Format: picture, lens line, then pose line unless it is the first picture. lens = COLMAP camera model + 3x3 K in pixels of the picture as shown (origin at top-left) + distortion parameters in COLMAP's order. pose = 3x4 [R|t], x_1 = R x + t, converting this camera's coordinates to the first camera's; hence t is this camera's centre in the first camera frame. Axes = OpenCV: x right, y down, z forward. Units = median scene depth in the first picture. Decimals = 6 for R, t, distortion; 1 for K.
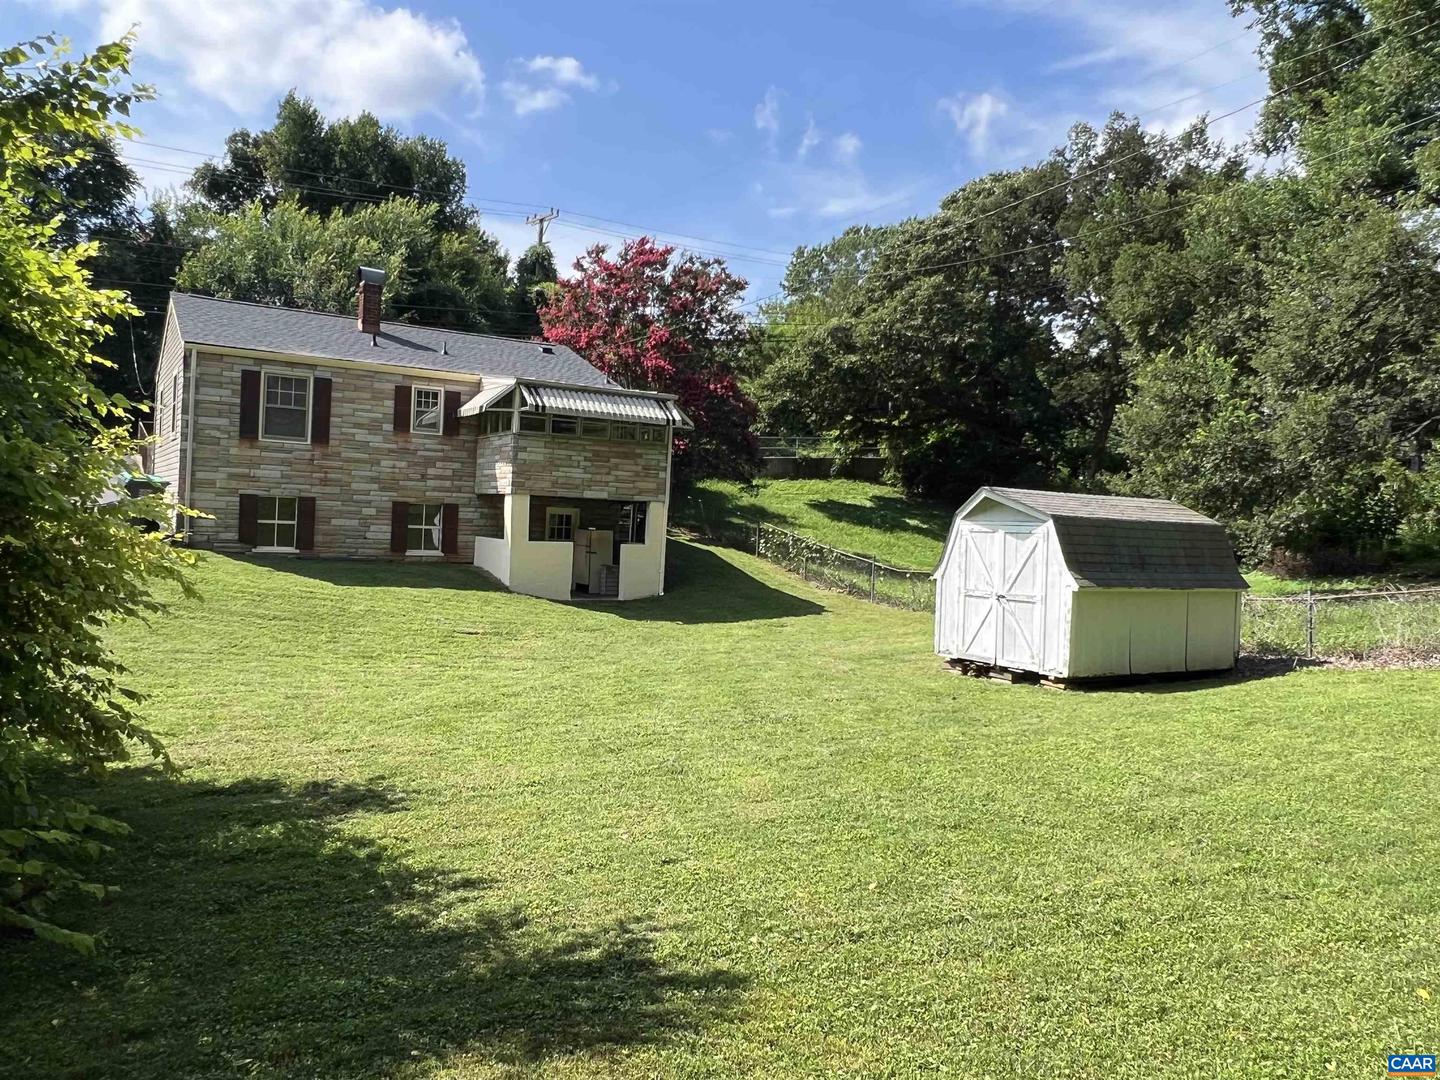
lens RADIAL K [[1063.5, 0, 720.6], [0, 1063.5, 534.6], [0, 0, 1]] dist [-0.005663, -0.000274]
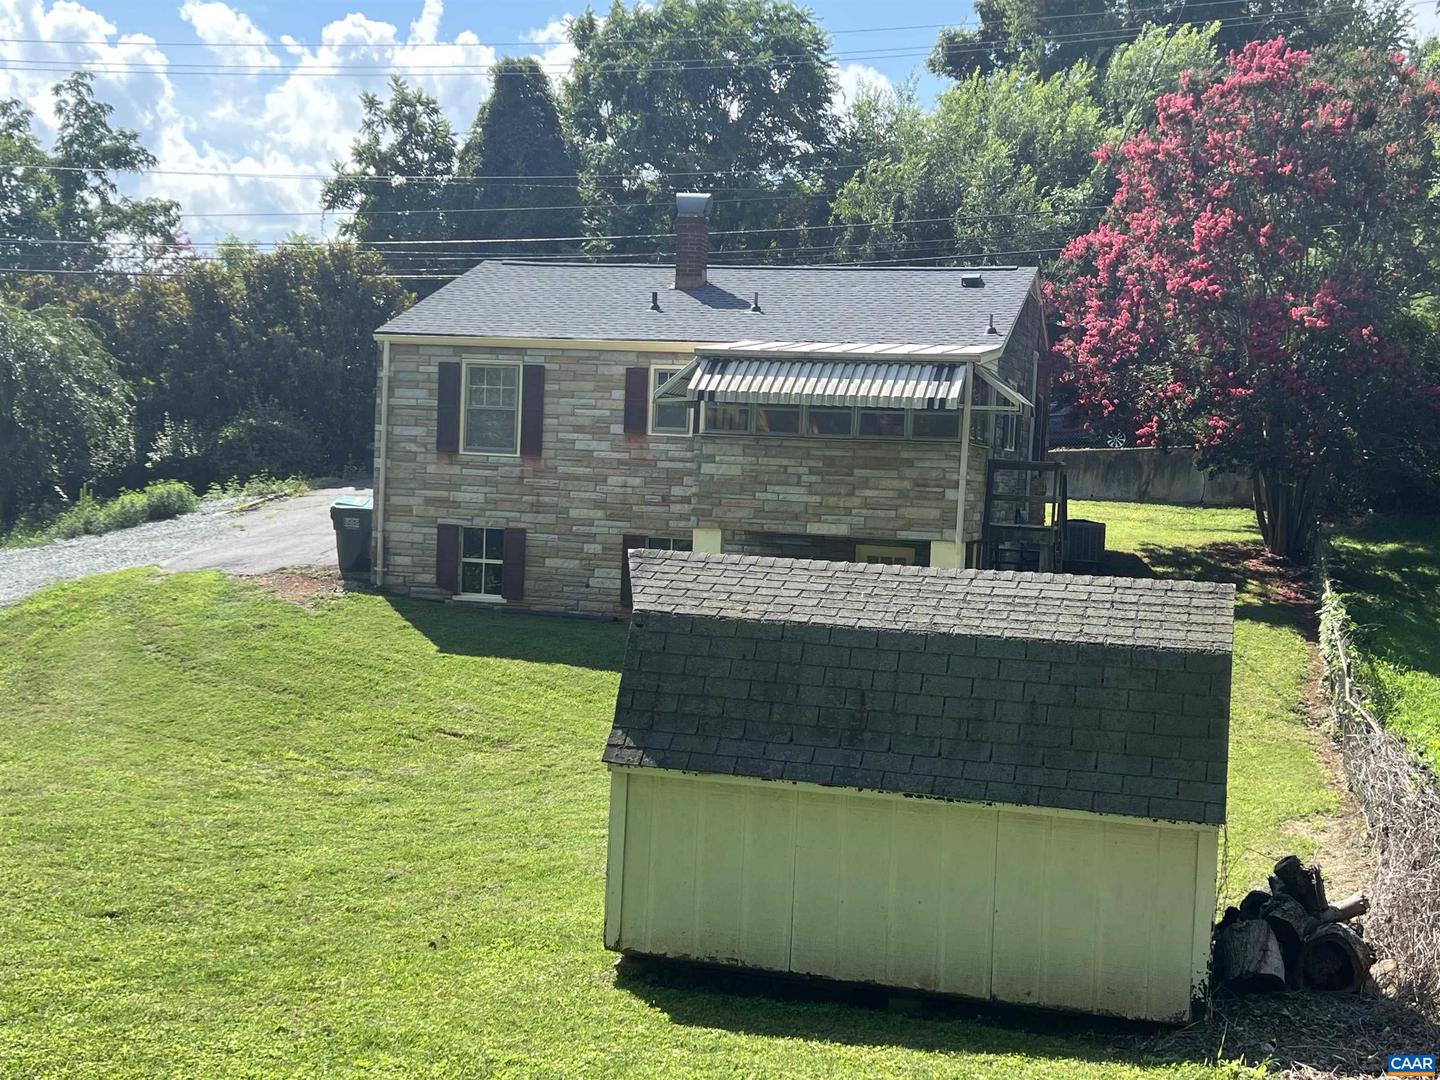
lens RADIAL K [[1662.5, 0, 720.6], [0, 1662.5, 544.4], [0, 0, 1]] dist [0.116700, 0.000000]
pose [[0.688323, 0.018689, -0.725163, 0.542199], [-0.021908, 0.999748, 0.004971, -0.032750], [0.725073, 0.012465, 0.688559, 0.303545]]
